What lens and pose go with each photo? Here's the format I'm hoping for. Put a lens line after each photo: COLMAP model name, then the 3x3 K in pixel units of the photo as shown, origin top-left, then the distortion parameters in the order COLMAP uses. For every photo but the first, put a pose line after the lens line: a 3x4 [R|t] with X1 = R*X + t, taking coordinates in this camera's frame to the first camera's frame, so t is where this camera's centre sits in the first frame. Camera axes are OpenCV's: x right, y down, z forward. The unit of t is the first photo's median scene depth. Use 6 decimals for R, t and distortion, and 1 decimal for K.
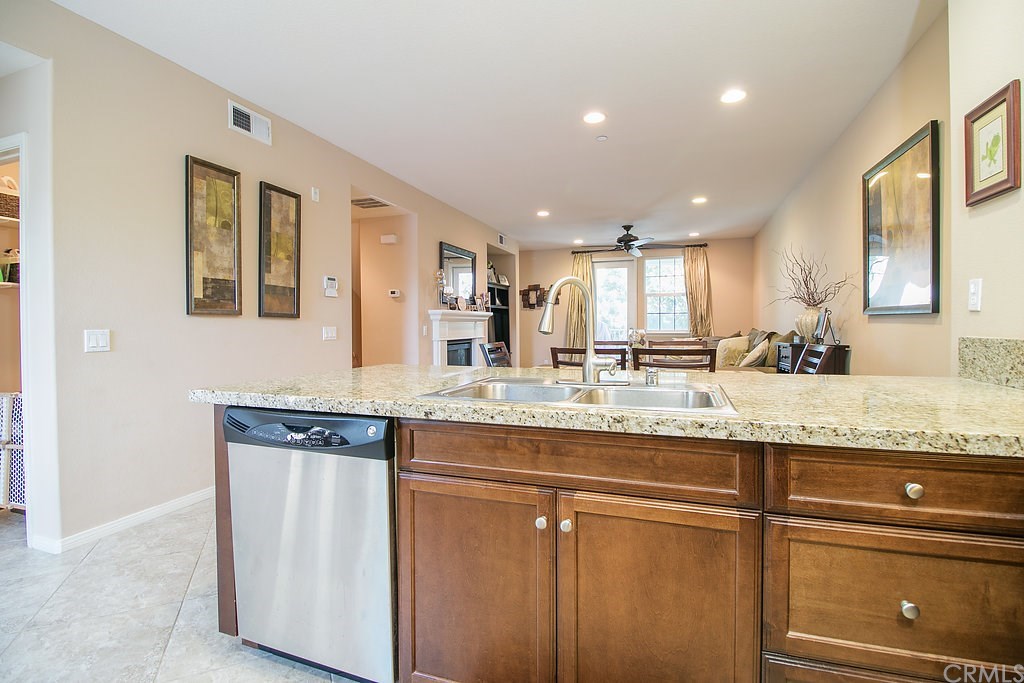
lens RADIAL K [[469.1, 0, 514.4], [0, 469.1, 332.0], [0, 0, 1]] dist [0.000922, -0.014843]
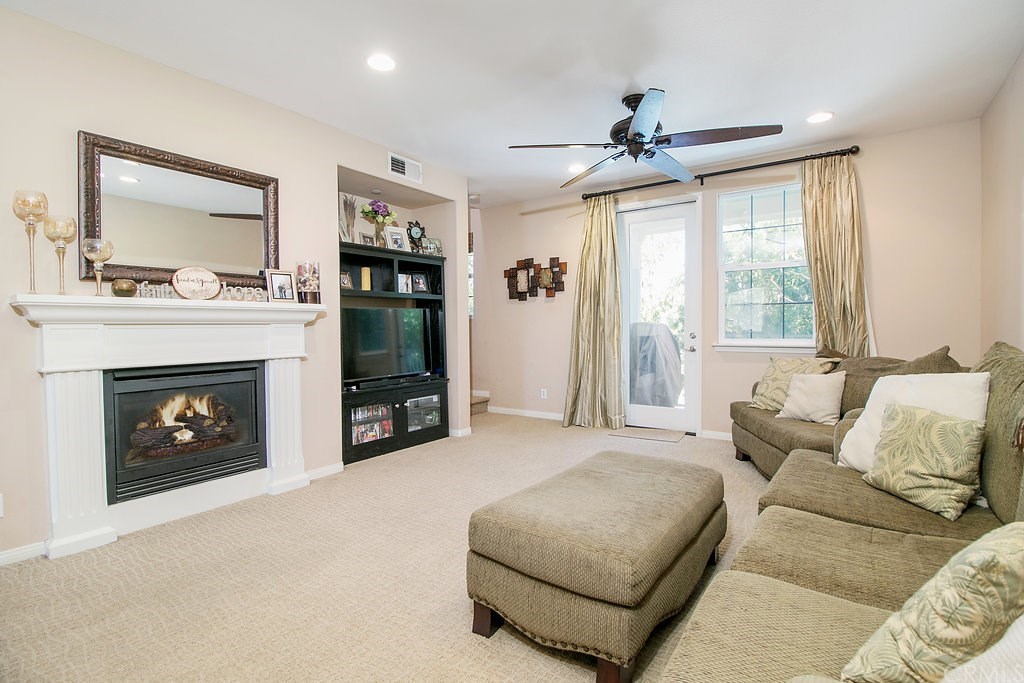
lens RADIAL K [[493.8, 0, 513.4], [0, 493.8, 327.2], [0, 0, 1]] dist [-0.001414, -0.000431]
pose [[0.963259, -0.002833, -0.268559, 0.209949], [-0.000068, 0.999942, -0.010793, -0.010026], [0.268574, 0.010415, 0.963203, 0.439503]]
